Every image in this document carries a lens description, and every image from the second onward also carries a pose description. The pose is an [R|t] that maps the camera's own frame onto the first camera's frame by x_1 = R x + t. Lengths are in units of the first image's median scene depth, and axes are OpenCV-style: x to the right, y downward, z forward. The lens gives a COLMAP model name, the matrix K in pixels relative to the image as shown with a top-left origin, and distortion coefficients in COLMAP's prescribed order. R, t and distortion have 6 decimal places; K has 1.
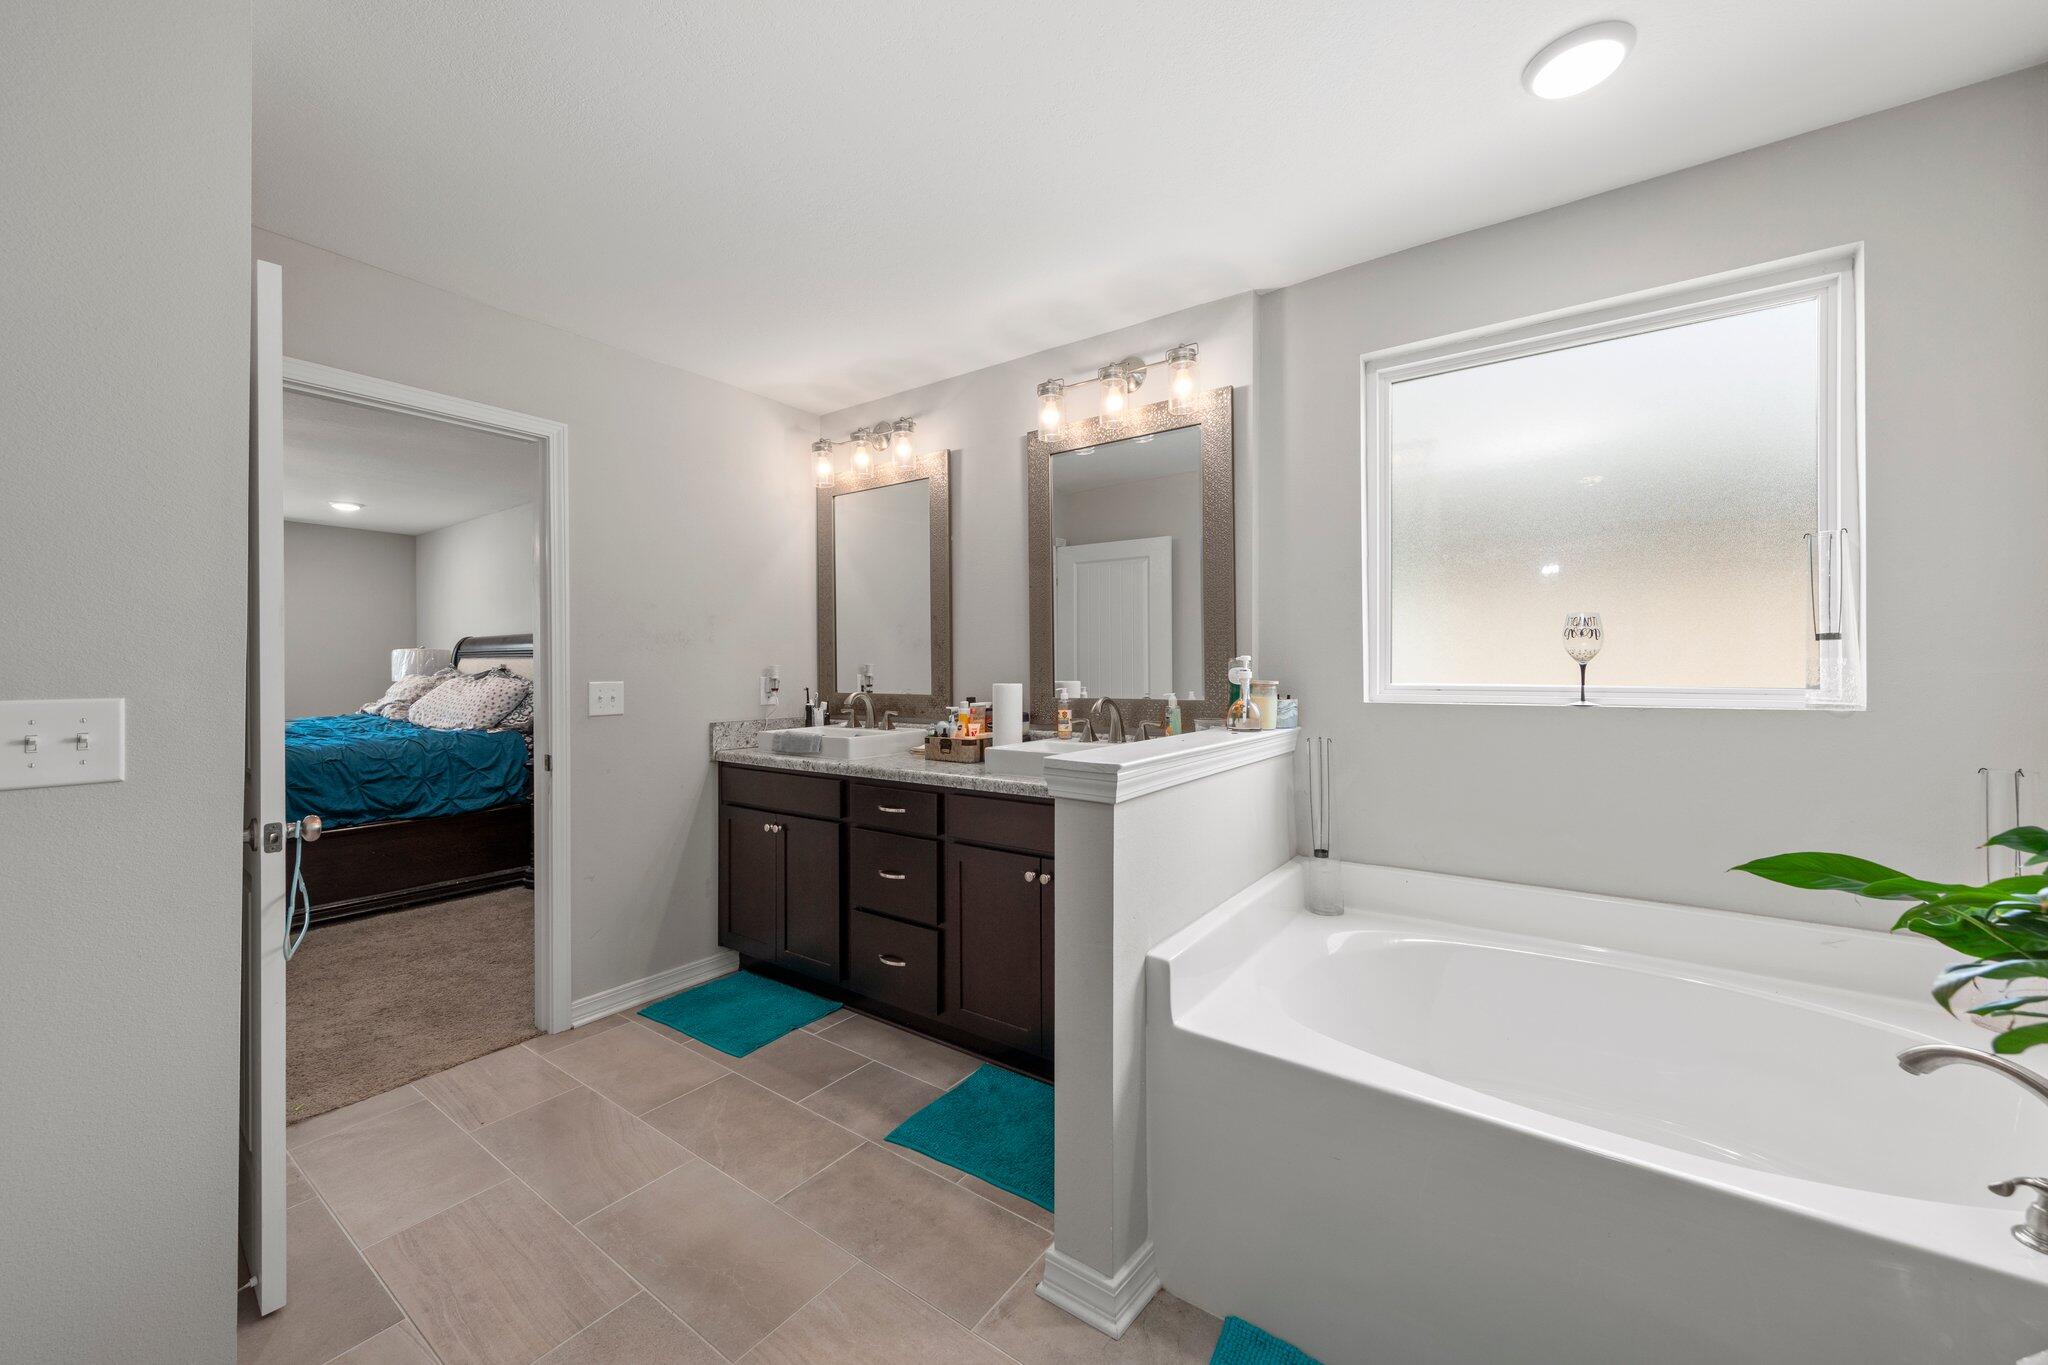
lens RADIAL K [[802.4, 0, 1031.5], [0, 802.4, 667.9], [0, 0, 1]] dist [0.003396, -0.000458]
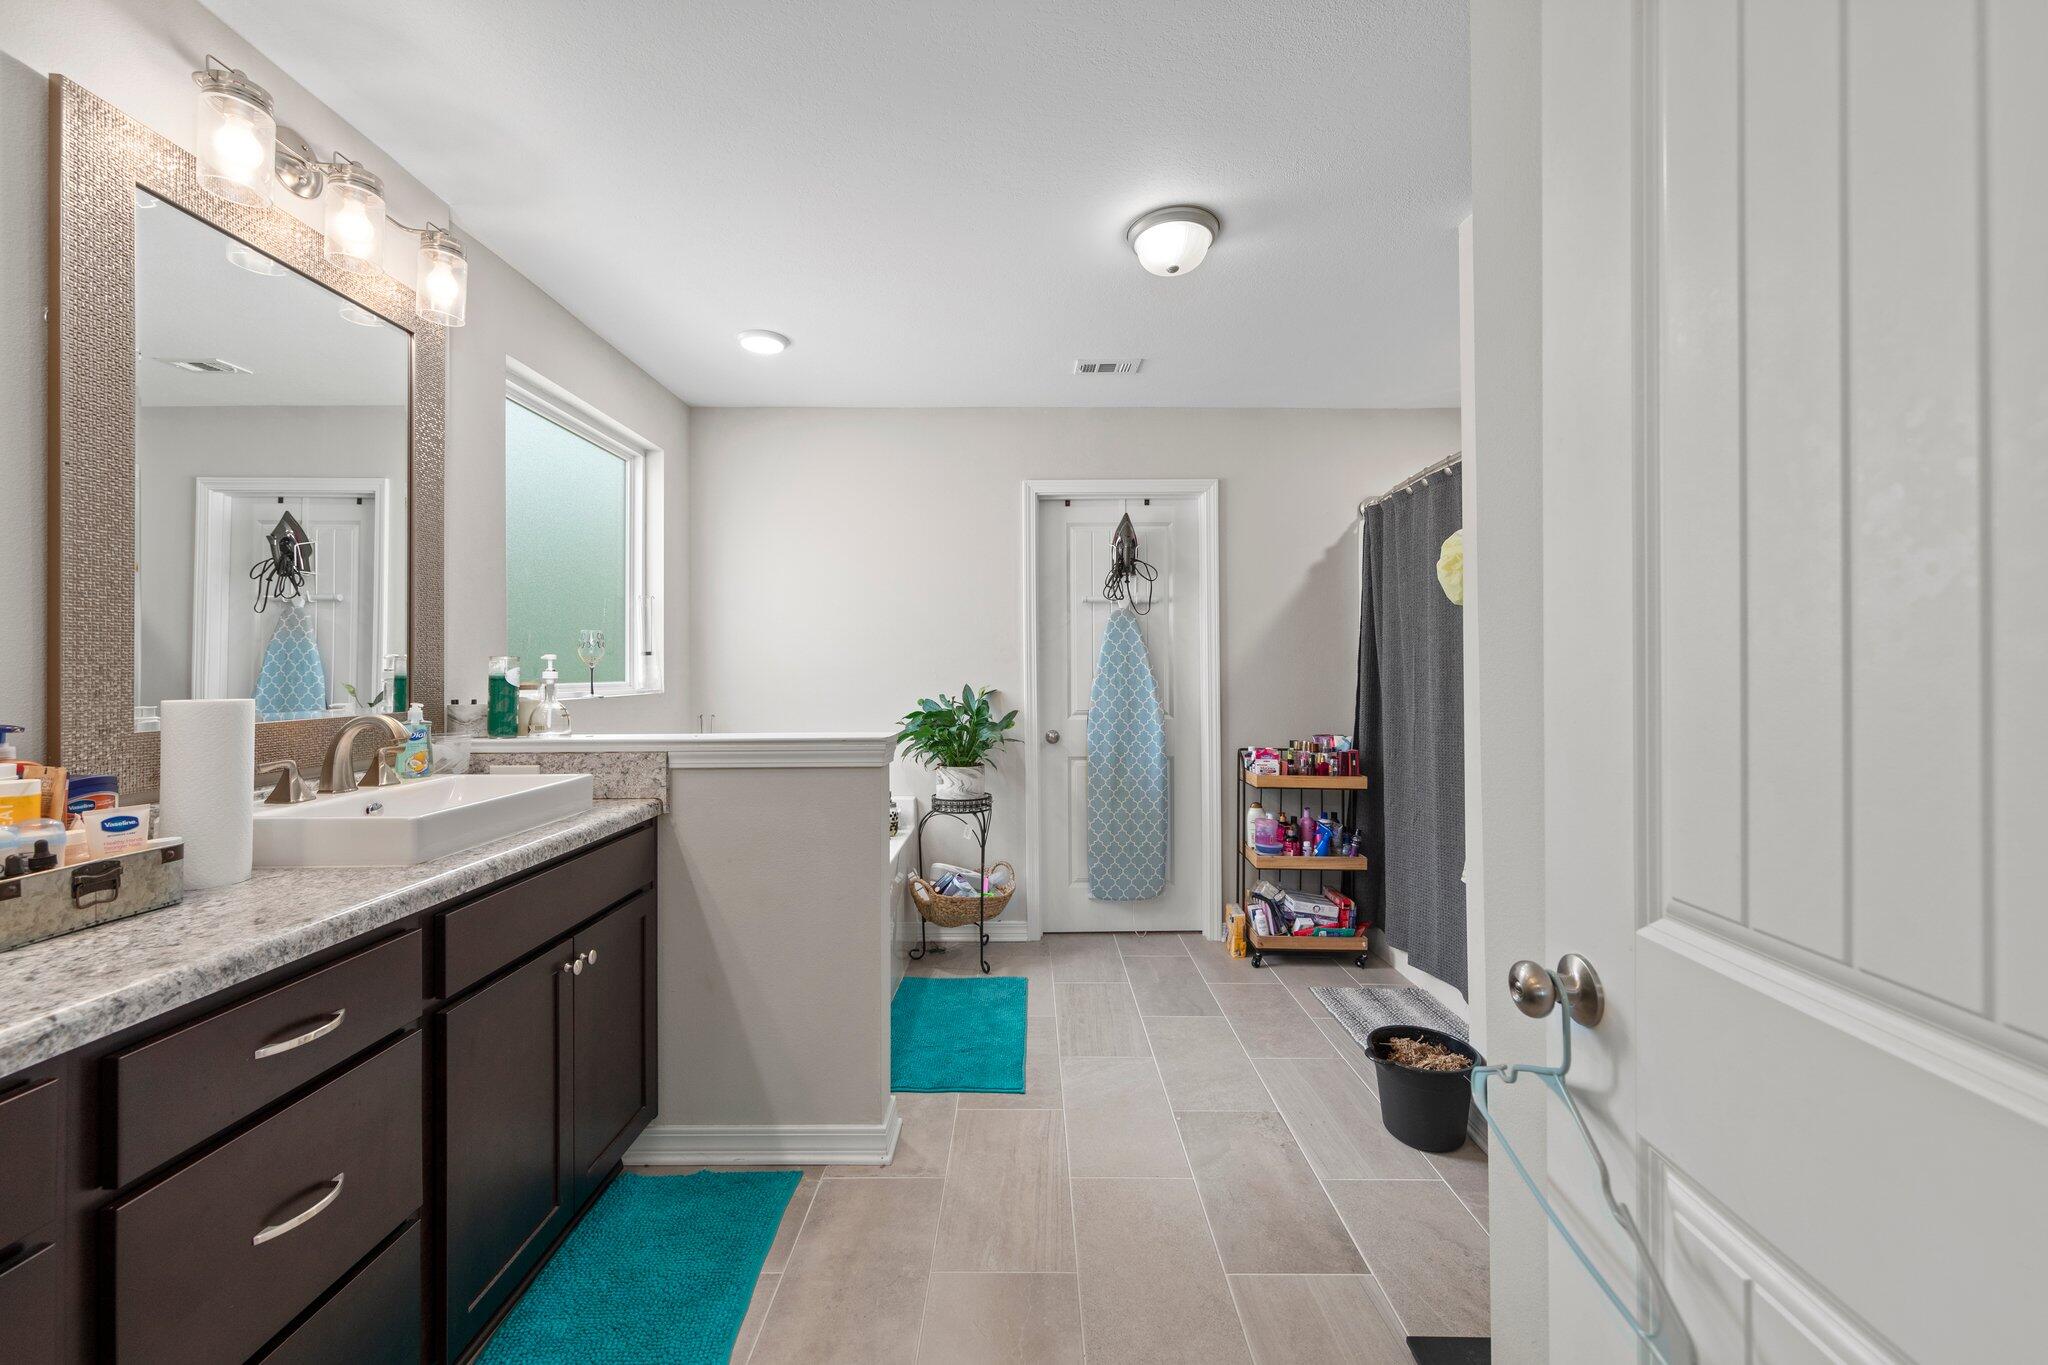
lens RADIAL K [[802.4, 0, 1027.3], [0, 802.4, 669.6], [0, 0, 1]] dist [0.003396, -0.000458]
pose [[-0.593137, 0.005451, 0.805083, -0.730353], [0.003572, 0.999985, -0.004139, 0.007036], [-0.805094, 0.000421, -0.593147, 1.011299]]
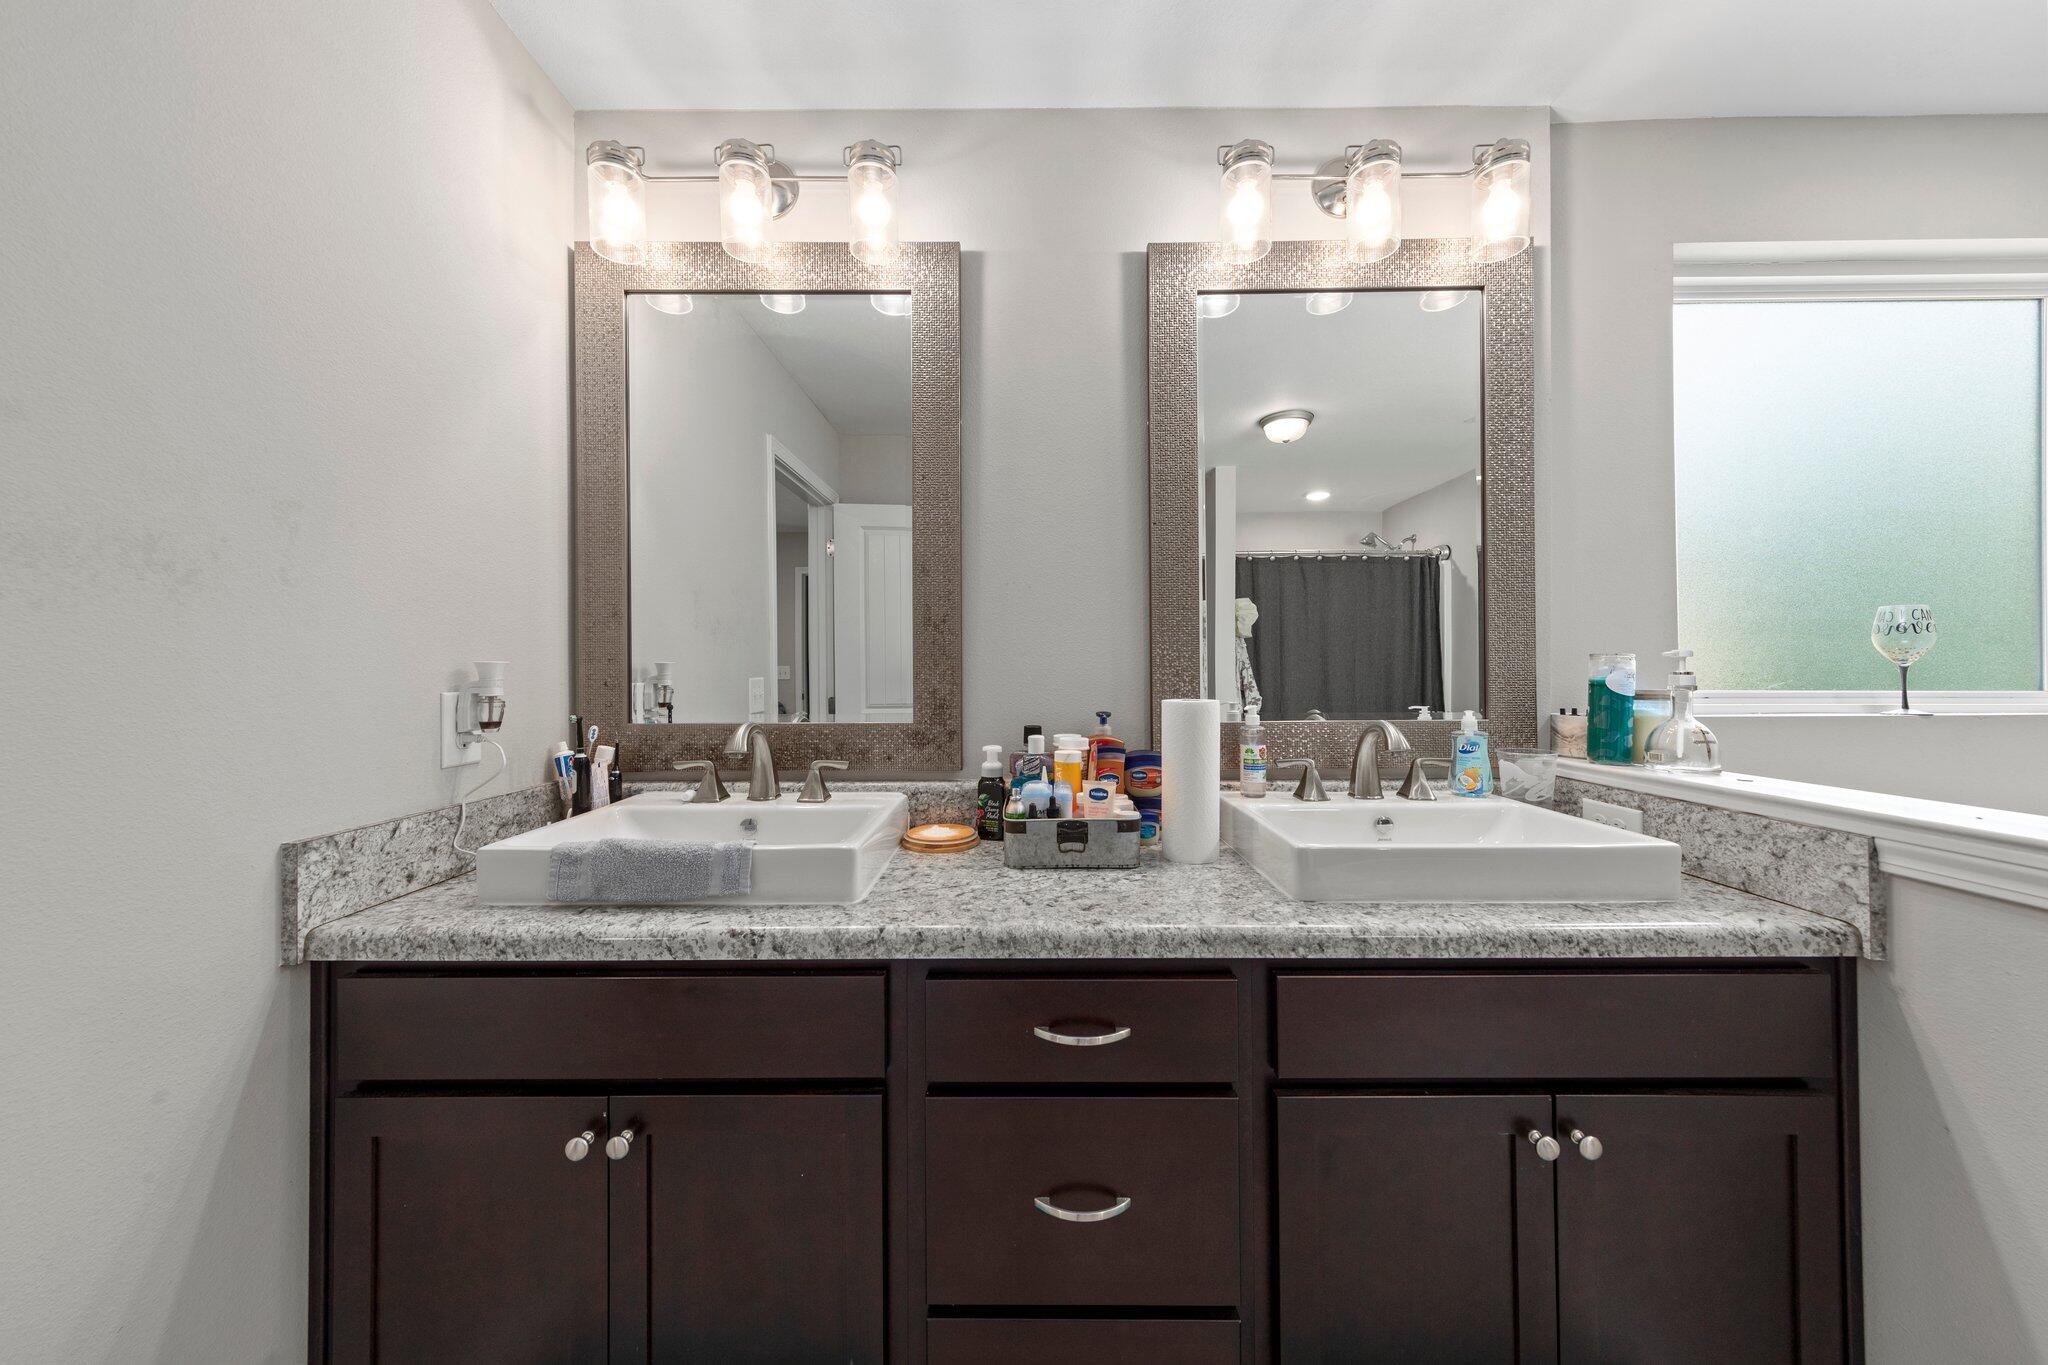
lens RADIAL K [[687.8, 0, 1021.2], [0, 687.8, 665.2], [0, 0, 1]] dist [0.000559, 0.000313]
pose [[0.809464, 0.004993, 0.587148, -0.420464], [-0.000818, 0.999972, -0.007375, 0.000987], [-0.587169, 0.005489, 0.809446, 0.796041]]
